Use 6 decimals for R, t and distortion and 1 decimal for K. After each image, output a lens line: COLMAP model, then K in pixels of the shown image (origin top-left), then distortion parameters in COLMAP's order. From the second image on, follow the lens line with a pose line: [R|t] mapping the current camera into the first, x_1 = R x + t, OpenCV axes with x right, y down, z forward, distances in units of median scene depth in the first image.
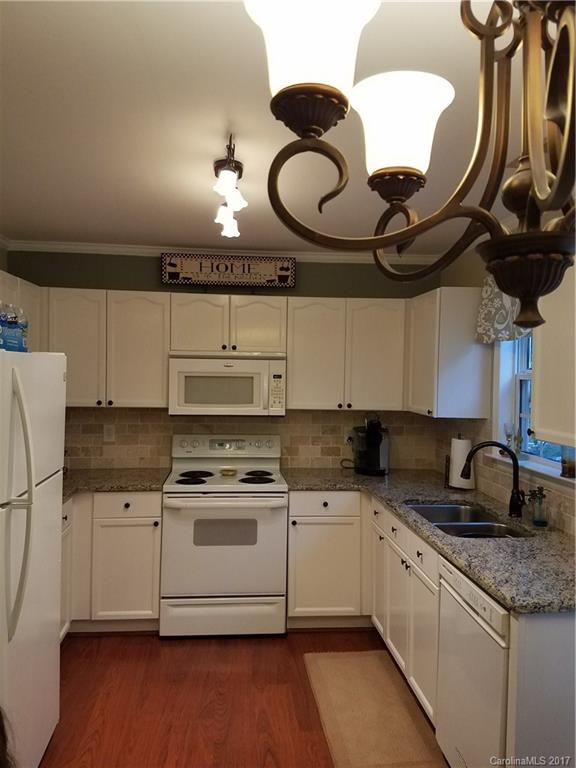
lens RADIAL K [[581.0, 0, 282.9], [0, 581.0, 392.8], [0, 0, 1]] dist [0.239514, -0.437096]
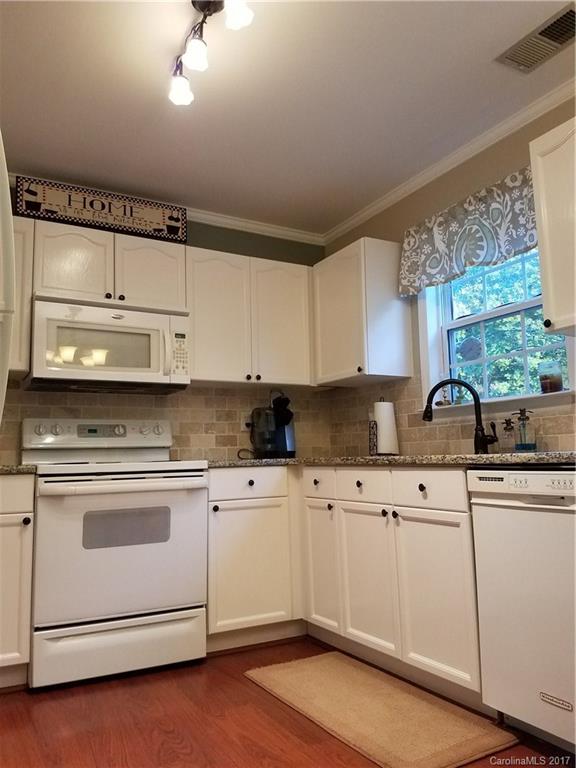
lens RADIAL K [[581.0, 0, 282.9], [0, 581.0, 392.8], [0, 0, 1]] dist [0.239514, -0.437096]
pose [[0.916979, 0.007485, 0.398865, -0.214839], [0.052227, 0.988966, -0.138628, 0.181571], [-0.395502, 0.147950, 0.906471, 0.223348]]
